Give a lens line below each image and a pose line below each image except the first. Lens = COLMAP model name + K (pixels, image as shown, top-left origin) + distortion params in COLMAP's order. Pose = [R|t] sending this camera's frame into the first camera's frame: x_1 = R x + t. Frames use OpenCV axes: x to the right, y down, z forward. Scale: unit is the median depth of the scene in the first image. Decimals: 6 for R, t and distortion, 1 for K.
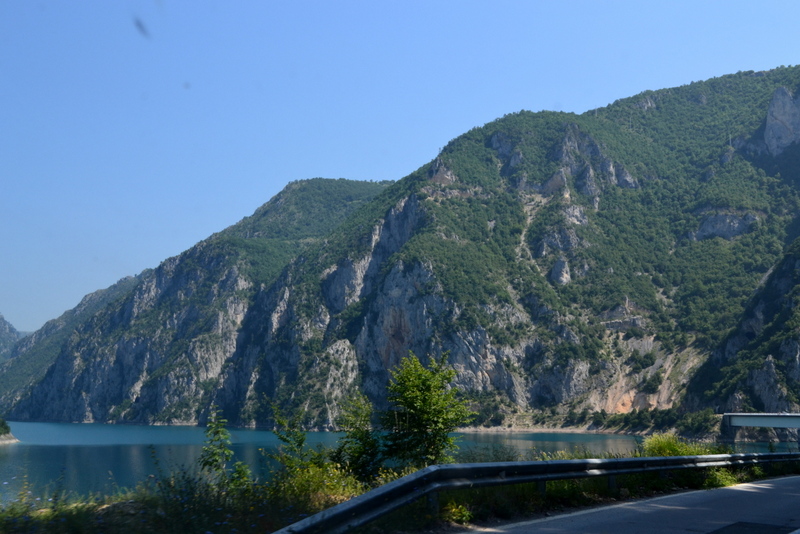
lens RADIAL K [[1017.3, 0, 400.0], [0, 1017.3, 267.0], [0, 0, 1]] dist [-0.000743, -0.057343]
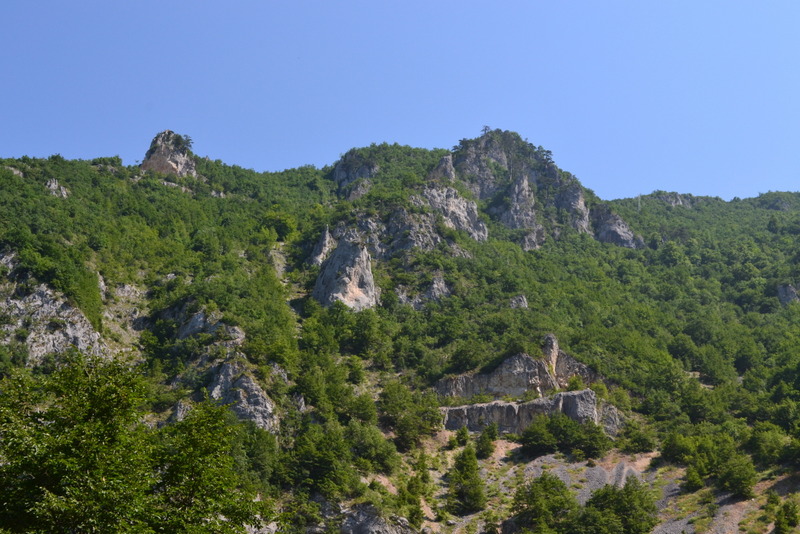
lens RADIAL K [[1083.2, 0, 400.0], [0, 1083.2, 267.0], [0, 0, 1]] dist [-0.031969, -0.028590]
pose [[0.994416, 0.096945, -0.041696, 0.198104], [-0.105378, 0.933458, -0.342857, 0.110338], [0.005683, 0.345336, 0.938462, 0.757220]]
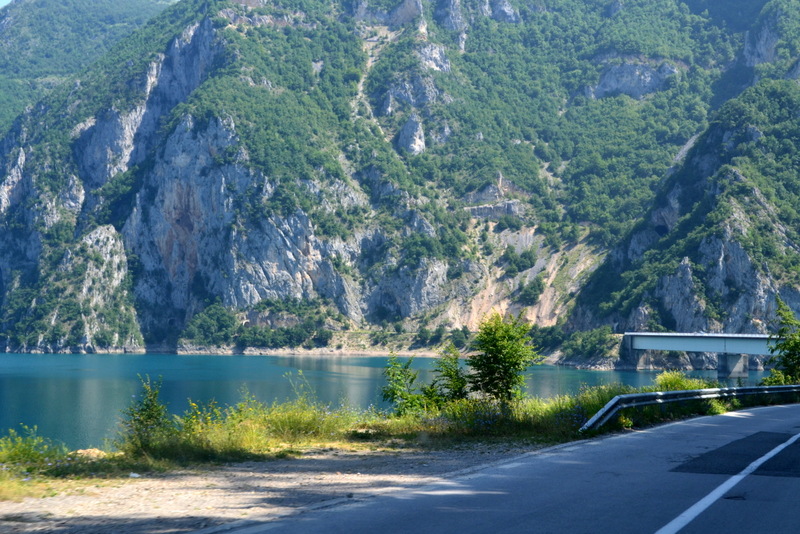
lens RADIAL K [[1445.8, 0, 400.0], [0, 1445.8, 267.0], [0, 0, 1]] dist [-0.025827, 0.019500]
pose [[0.987718, 0.012999, 0.155708, -0.009667], [-0.028514, 0.994795, 0.097827, -0.003482], [-0.153626, -0.101065, 0.982947, -0.018418]]
